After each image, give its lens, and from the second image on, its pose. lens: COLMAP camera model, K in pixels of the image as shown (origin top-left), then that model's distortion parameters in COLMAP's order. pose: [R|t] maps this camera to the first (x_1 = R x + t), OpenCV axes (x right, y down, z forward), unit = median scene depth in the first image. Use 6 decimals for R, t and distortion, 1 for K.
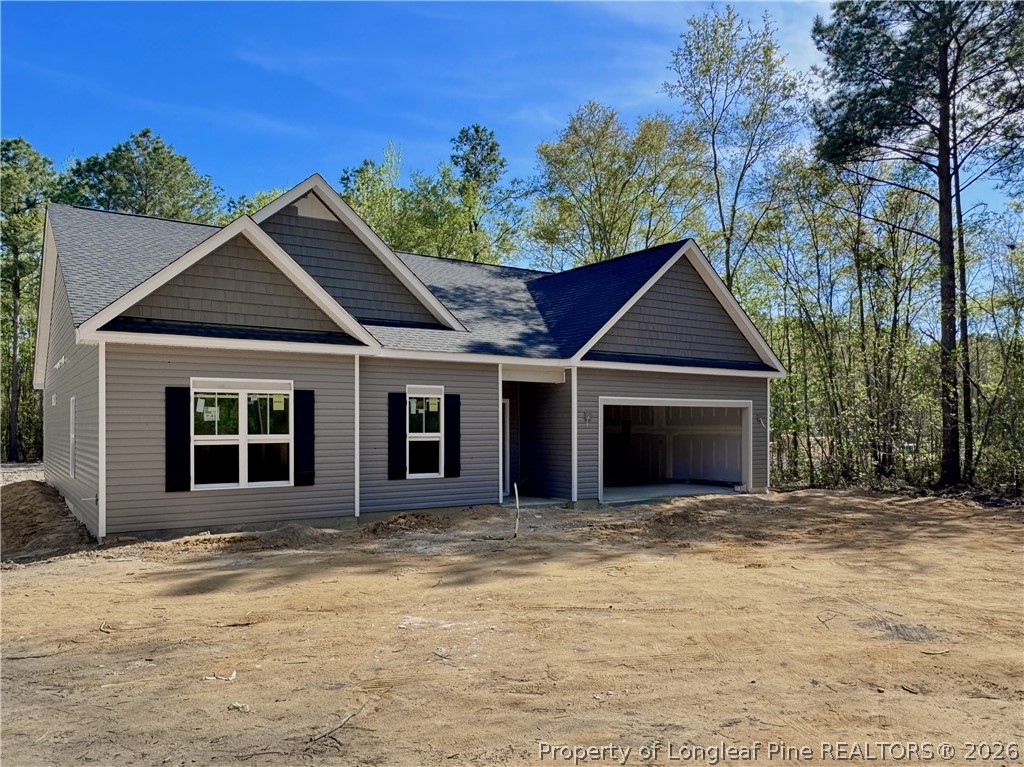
lens RADIAL K [[763.0, 0, 512.3], [0, 763.0, 421.4], [0, 0, 1]] dist [-0.000518, 0.000985]
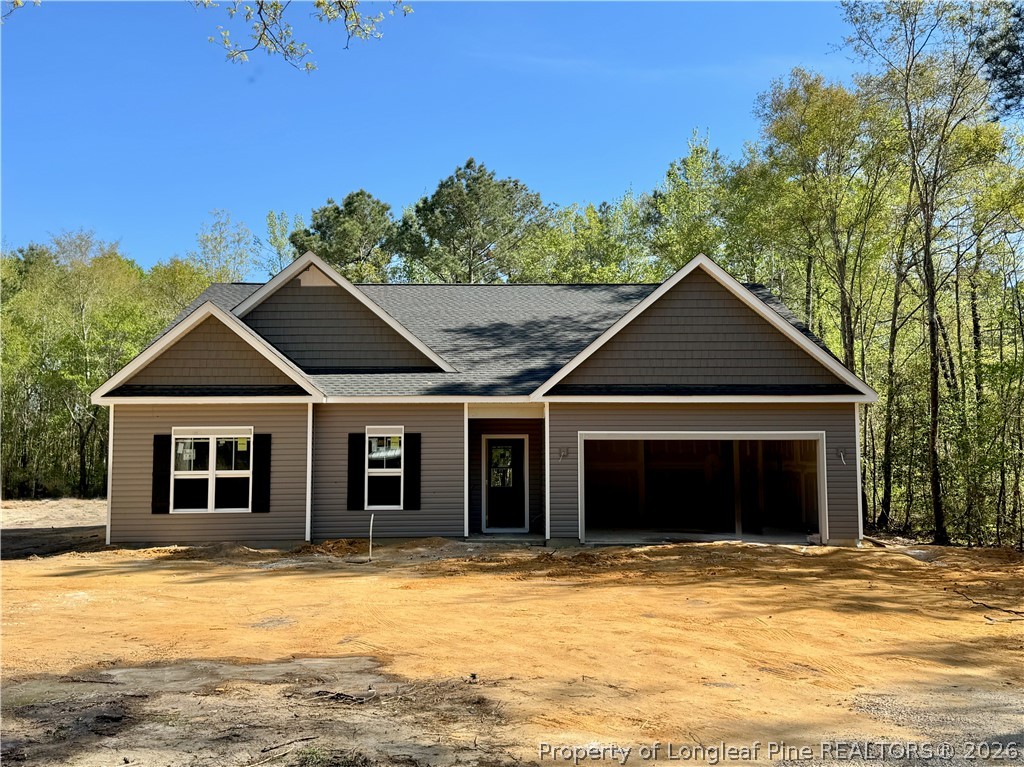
lens RADIAL K [[985.7, 0, 512.0], [0, 985.7, 383.5], [0, 0, 1]] dist [0.102949, -0.003313]
pose [[0.845189, -0.043766, -0.532672, 0.823186], [0.005730, 0.997326, -0.072852, -0.002944], [0.534436, 0.058522, 0.843180, -0.122600]]
